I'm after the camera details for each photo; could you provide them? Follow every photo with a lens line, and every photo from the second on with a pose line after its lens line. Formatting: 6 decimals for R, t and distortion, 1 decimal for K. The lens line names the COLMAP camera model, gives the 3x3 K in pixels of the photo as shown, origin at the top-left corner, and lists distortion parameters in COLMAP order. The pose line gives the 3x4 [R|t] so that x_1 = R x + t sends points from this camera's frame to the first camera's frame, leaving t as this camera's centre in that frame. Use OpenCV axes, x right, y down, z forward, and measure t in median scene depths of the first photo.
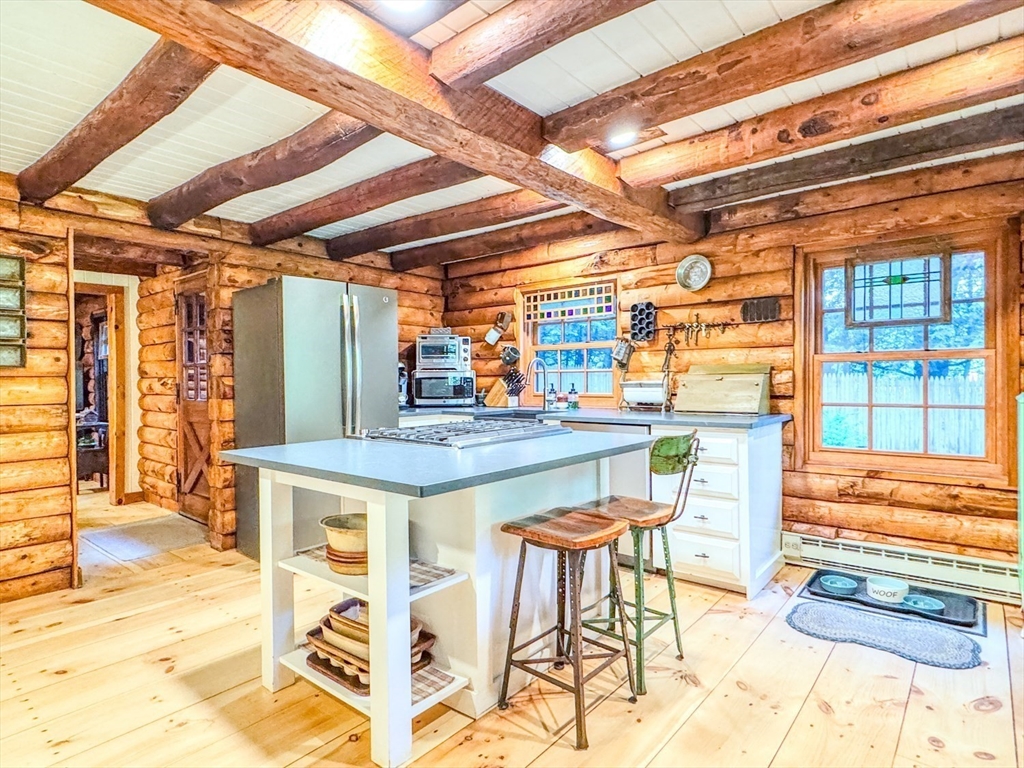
lens RADIAL K [[560.9, 0, 512.0], [0, 560.9, 382.8], [0, 0, 1]] dist [-0.003886, 0.003784]
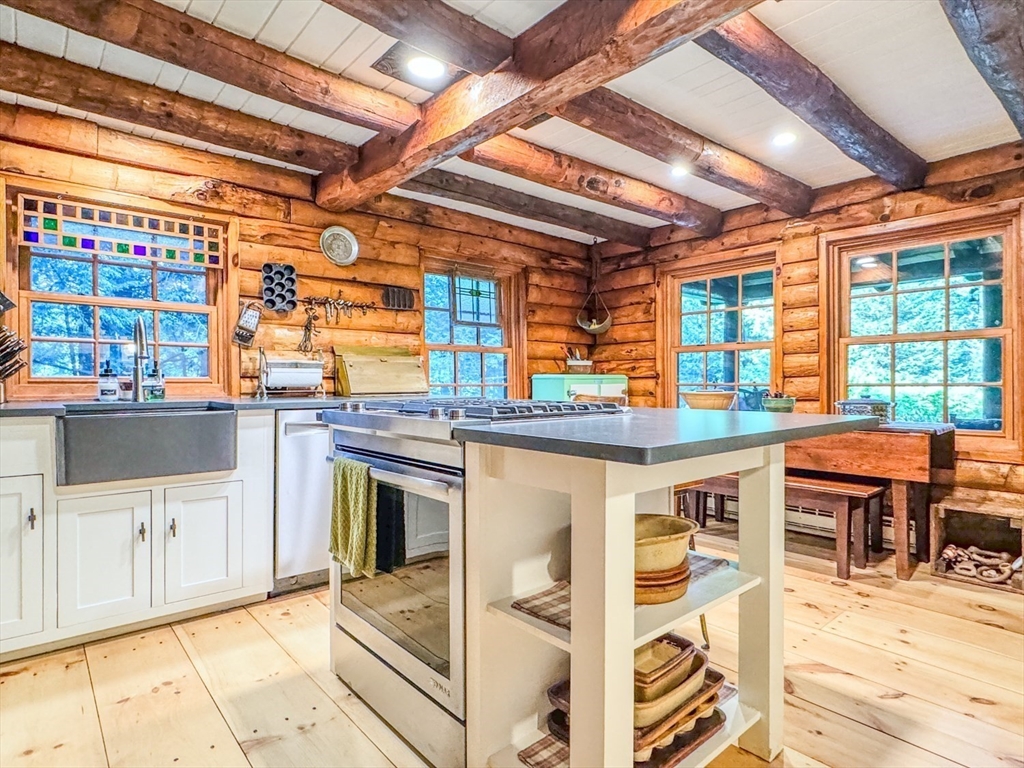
lens RADIAL K [[560.9, 0, 509.2], [0, 560.9, 384.8], [0, 0, 1]] dist [-0.003886, 0.003784]
pose [[0.183801, 0.004396, 0.982954, -0.500609], [0.001089, 0.999988, -0.004675, 0.035837], [-0.982963, 0.001930, 0.183794, 0.522445]]
